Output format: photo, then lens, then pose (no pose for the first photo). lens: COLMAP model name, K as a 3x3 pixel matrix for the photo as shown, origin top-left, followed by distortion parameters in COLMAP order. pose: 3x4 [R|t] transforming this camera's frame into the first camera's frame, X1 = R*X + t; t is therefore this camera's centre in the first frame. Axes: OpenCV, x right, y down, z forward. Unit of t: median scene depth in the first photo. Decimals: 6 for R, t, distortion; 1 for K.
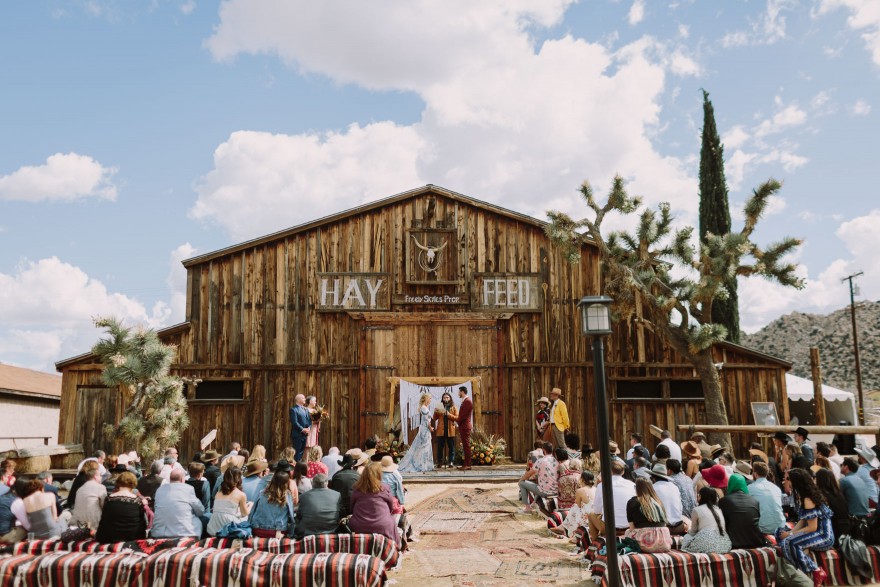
lens RADIAL K [[836.2, 0, 431.0], [0, 836.2, 283.9], [0, 0, 1]] dist [0.004174, 0.000000]
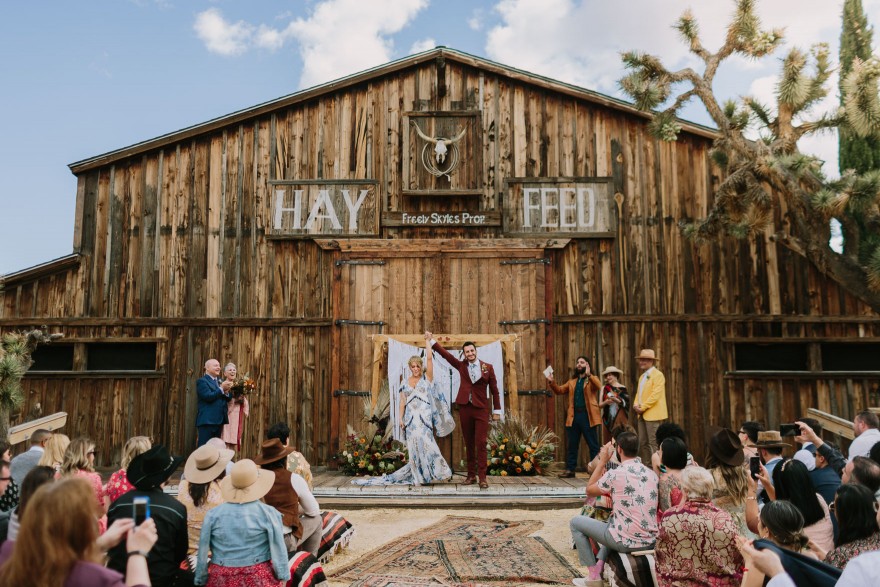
lens RADIAL K [[890.2, 0, 425.7], [0, 890.2, 282.9], [0, 0, 1]] dist [0.012624, 0.000000]
pose [[0.997095, -0.005711, -0.075948, 0.039997], [0.006367, 0.999944, 0.008398, 0.062756], [0.075896, -0.008857, 0.997076, 0.309313]]
